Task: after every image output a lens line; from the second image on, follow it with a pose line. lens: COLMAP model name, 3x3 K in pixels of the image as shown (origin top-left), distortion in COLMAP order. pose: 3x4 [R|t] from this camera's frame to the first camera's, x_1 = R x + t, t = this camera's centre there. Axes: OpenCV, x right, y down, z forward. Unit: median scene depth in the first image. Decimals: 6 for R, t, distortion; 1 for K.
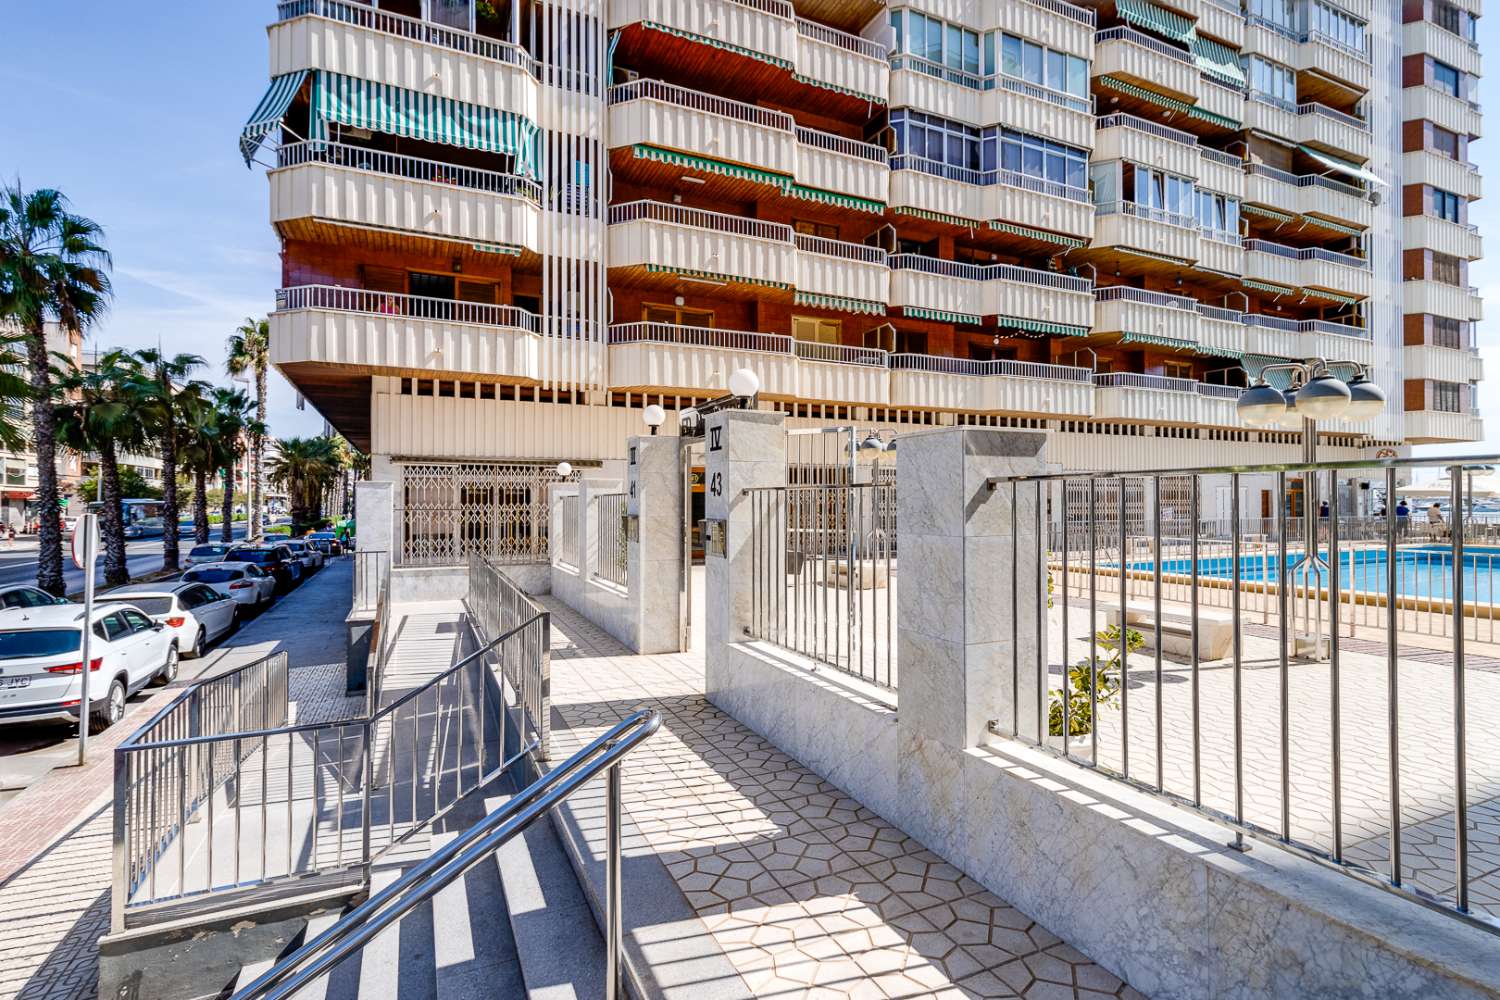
lens RADIAL K [[730.9, 0, 747.9], [0, 730.9, 512.1], [0, 0, 1]] dist [0.005302, 0.000983]
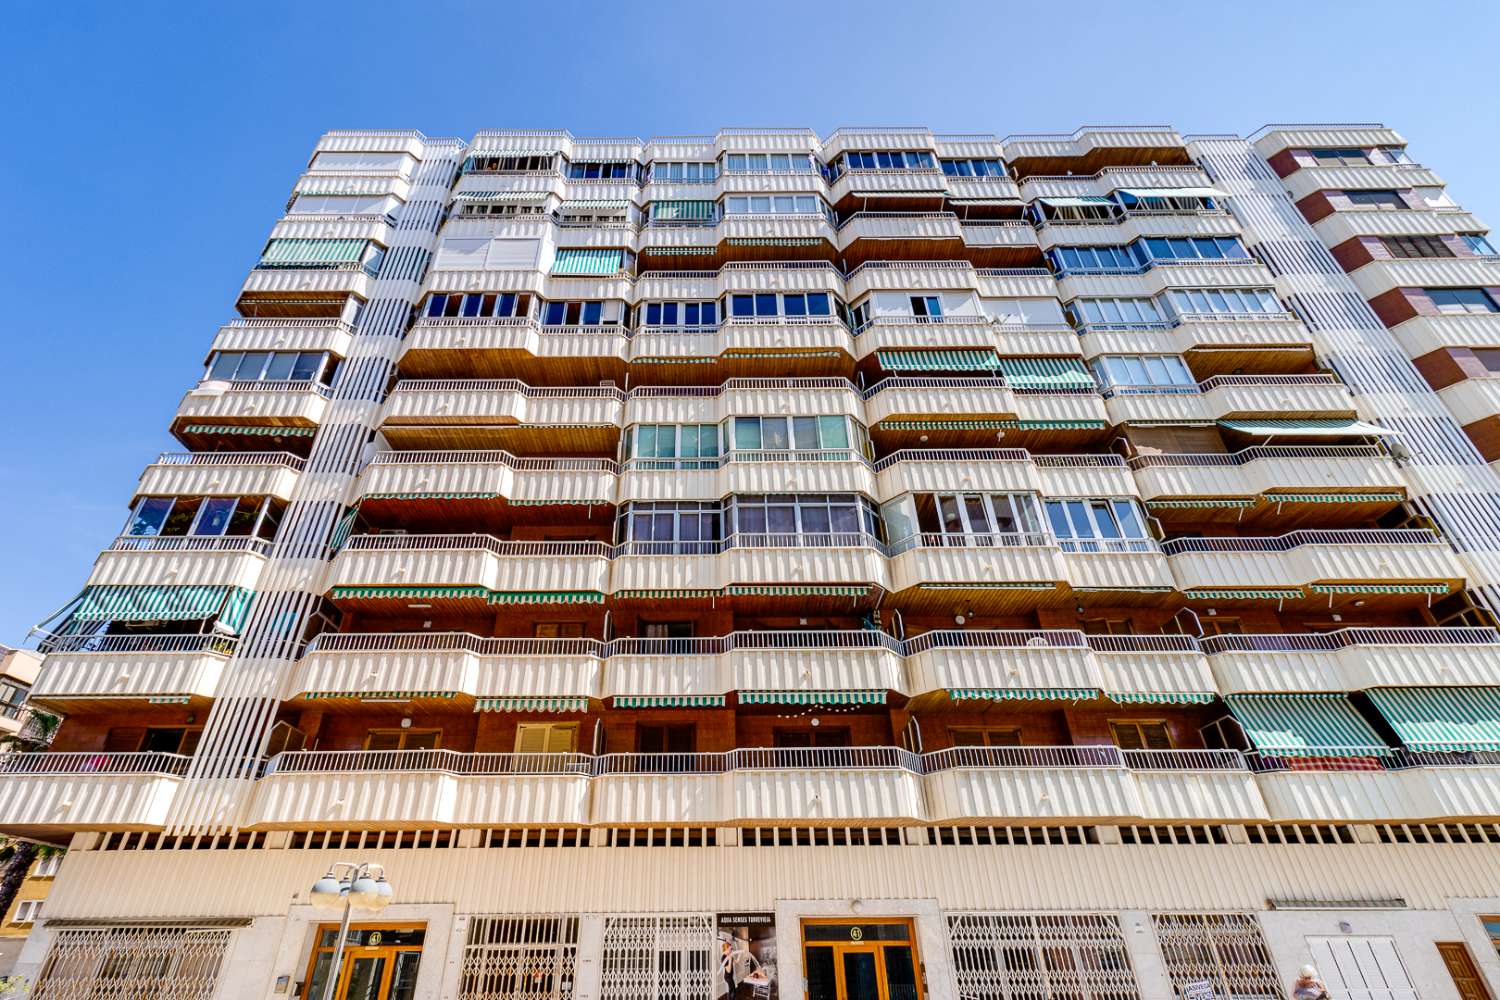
lens RADIAL K [[730.9, 0, 747.9], [0, 730.9, 512.1], [0, 0, 1]] dist [0.005302, 0.000983]
pose [[0.904502, -0.229660, -0.359350, 0.693114], [-0.002062, 0.840251, -0.542194, -0.002356], [0.426464, 0.491156, 0.759535, 0.311188]]
